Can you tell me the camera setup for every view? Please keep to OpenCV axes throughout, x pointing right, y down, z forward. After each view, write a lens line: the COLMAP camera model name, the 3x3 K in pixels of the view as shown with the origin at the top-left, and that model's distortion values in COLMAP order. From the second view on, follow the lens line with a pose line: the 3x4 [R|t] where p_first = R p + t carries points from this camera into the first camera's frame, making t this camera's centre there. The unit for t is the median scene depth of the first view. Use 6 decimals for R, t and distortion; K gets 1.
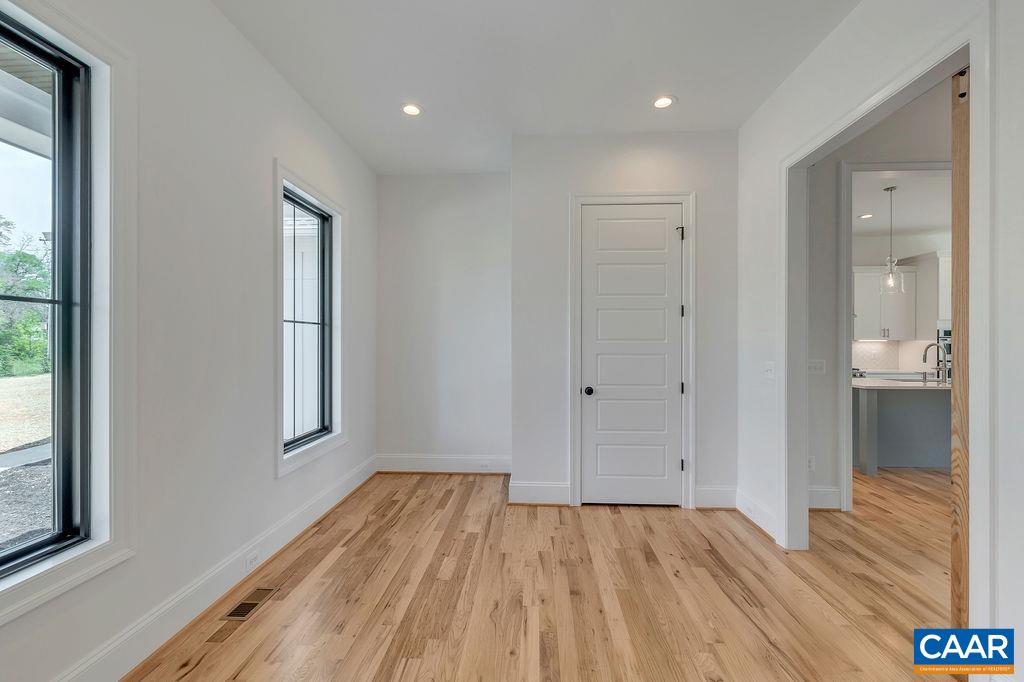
lens RADIAL K [[459.0, 0, 512.0], [0, 459.0, 341.0], [0, 0, 1]] dist [0.001058, 0.000043]
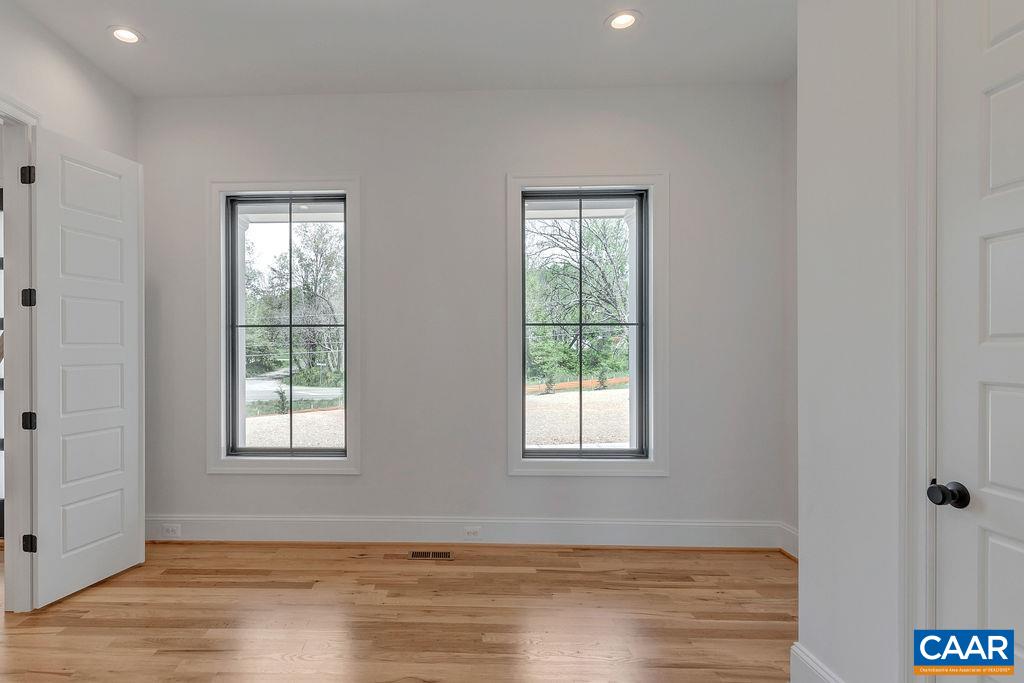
lens RADIAL K [[601.0, 0, 513.0], [0, 601.0, 349.1], [0, 0, 1]] dist [0.000383, -0.000198]
pose [[-0.002532, 0.002305, -0.999994, 0.699908], [0.000566, 0.999997, 0.002304, 0.005012], [0.999997, -0.000560, -0.002533, 0.811051]]
